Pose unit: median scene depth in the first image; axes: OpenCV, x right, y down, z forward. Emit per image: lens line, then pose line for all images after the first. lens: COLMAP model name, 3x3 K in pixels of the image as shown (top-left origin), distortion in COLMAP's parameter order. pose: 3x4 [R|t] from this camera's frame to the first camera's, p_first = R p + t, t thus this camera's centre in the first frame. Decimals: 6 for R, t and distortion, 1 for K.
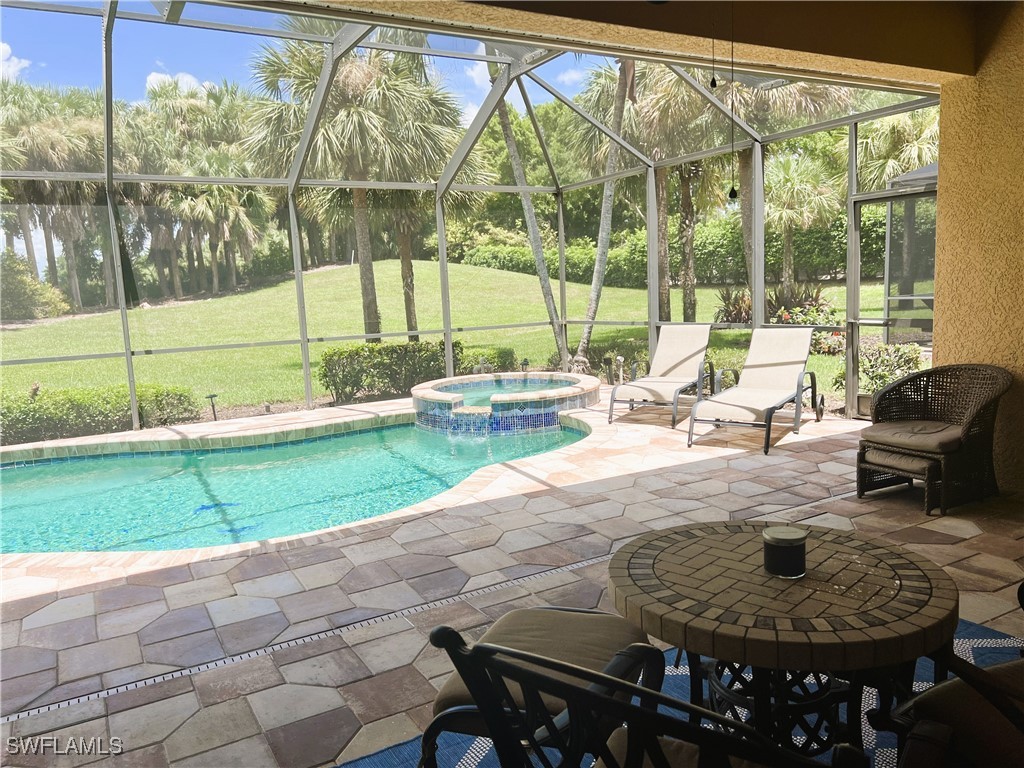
lens RADIAL K [[768.5, 0, 511.8], [0, 768.5, 390.0], [0, 0, 1]] dist [0.119390, -0.169999]
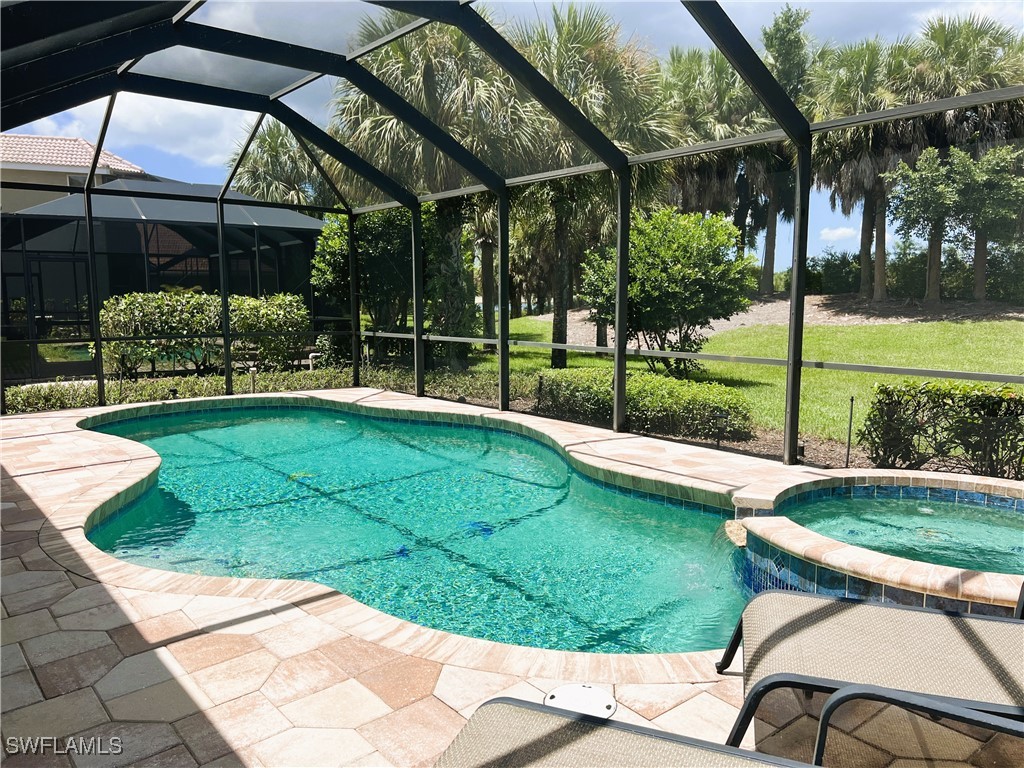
lens RADIAL K [[768.5, 0, 511.8], [0, 768.5, 390.0], [0, 0, 1]] dist [0.119390, -0.169999]
pose [[0.165055, 0.167822, -0.971901, 0.662024], [-0.141502, 0.979252, 0.145061, -0.191961], [0.976081, 0.113583, 0.185378, 1.160950]]
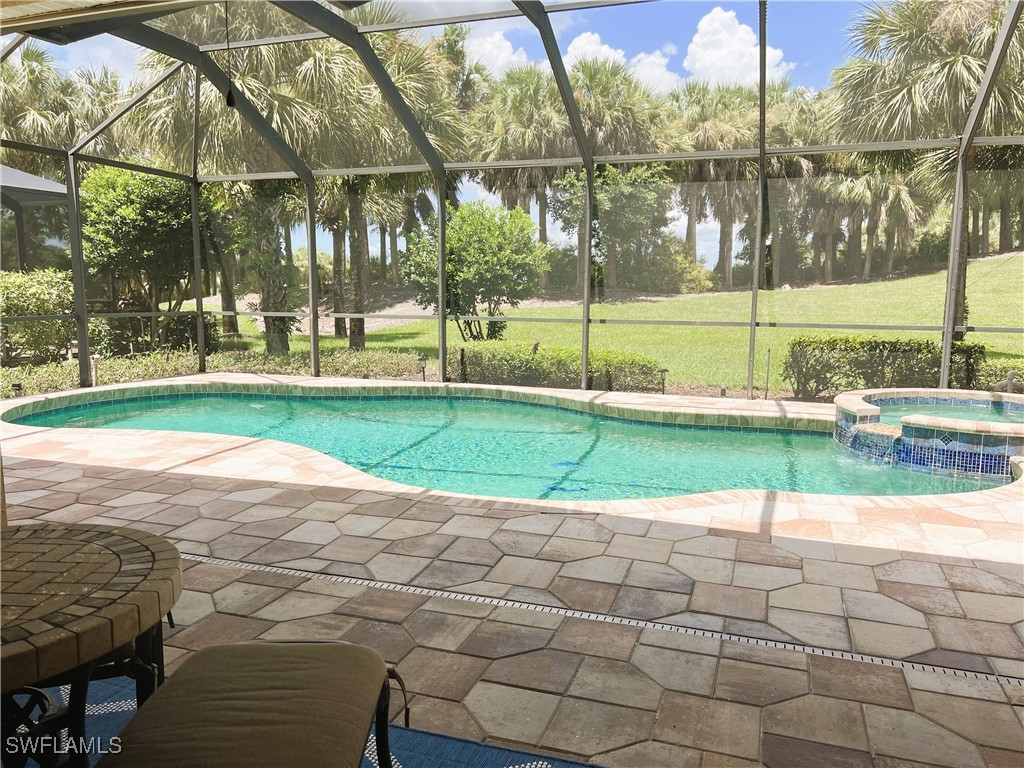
lens RADIAL K [[768.5, 0, 511.8], [0, 768.5, 390.0], [0, 0, 1]] dist [0.119390, -0.169999]
pose [[0.655125, 0.154700, -0.739513, 0.441371], [-0.142042, 0.986578, 0.080551, -0.036868], [0.742048, 0.052271, 0.668305, 0.316114]]
